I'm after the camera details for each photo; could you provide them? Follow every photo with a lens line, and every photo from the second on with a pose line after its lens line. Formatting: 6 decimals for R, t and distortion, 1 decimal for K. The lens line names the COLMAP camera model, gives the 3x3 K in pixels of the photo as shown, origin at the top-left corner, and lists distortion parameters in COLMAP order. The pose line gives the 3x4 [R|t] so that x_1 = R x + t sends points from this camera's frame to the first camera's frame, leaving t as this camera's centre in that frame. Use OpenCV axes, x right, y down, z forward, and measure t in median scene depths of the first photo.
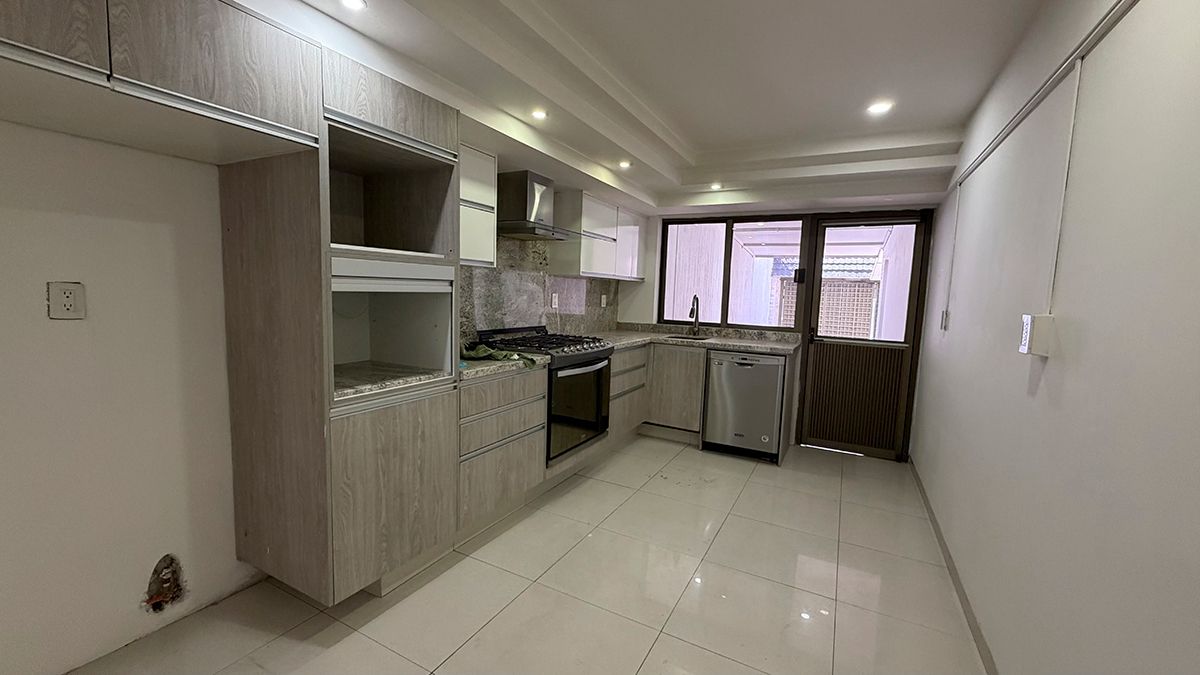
lens RADIAL K [[476.6, 0, 599.5], [0, 476.6, 339.5], [0, 0, 1]] dist [0.001750, -0.000039]
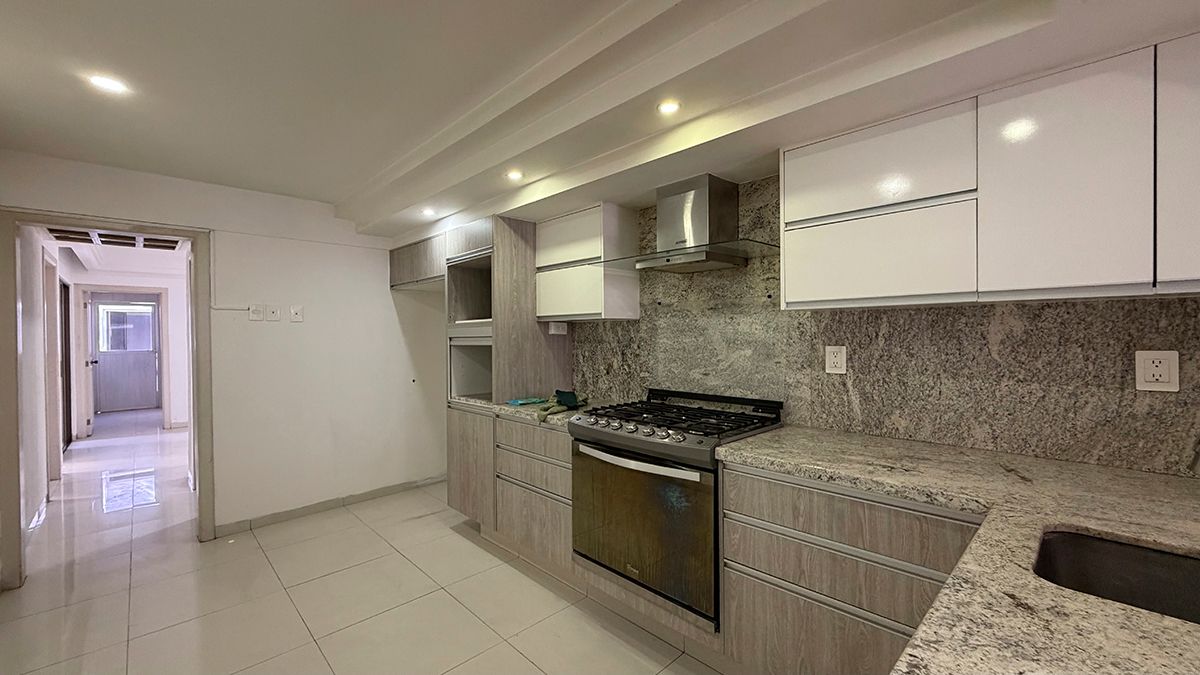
lens RADIAL K [[476.6, 0, 601.3], [0, 476.6, 340.1], [0, 0, 1]] dist [0.001750, -0.000039]
pose [[-0.318423, -0.038674, -0.947159, 0.593260], [-0.104030, 0.994558, -0.005636, -0.090793], [0.942223, 0.096738, -0.320714, 1.151722]]
